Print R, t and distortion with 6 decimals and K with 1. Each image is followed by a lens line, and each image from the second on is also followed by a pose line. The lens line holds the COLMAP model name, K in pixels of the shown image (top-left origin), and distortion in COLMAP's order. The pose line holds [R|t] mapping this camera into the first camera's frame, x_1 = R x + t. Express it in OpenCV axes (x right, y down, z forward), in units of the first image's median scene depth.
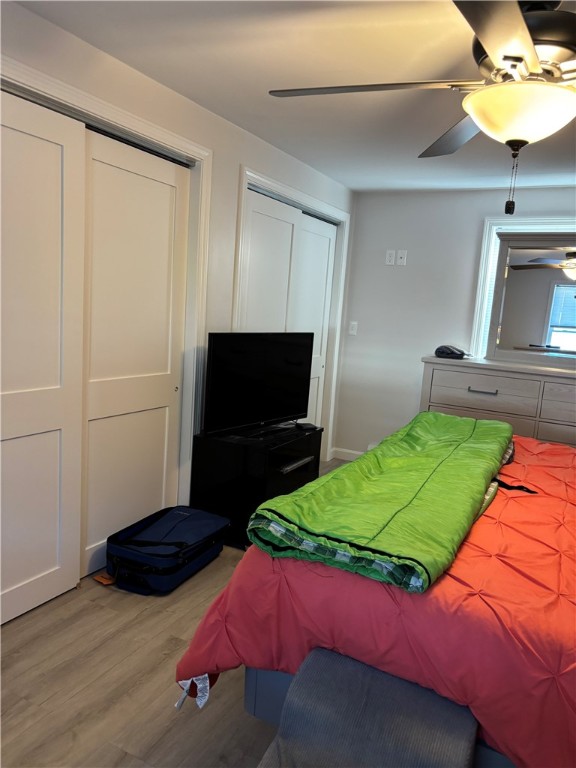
lens RADIAL K [[576.3, 0, 288.5], [0, 576.3, 384.1], [0, 0, 1]] dist [-0.038575, -0.000616]
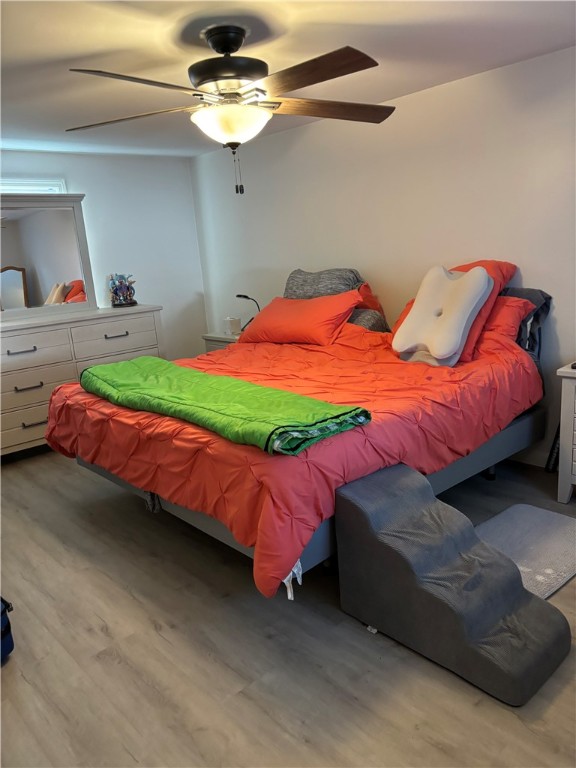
lens RADIAL K [[576.3, 0, 288.2], [0, 576.3, 385.3], [0, 0, 1]] dist [-0.038575, -0.000616]
pose [[0.344471, -0.316797, 0.883730, -1.028234], [0.230645, 0.941050, 0.247441, -0.177178], [-0.910023, 0.118591, 0.397232, 0.373025]]
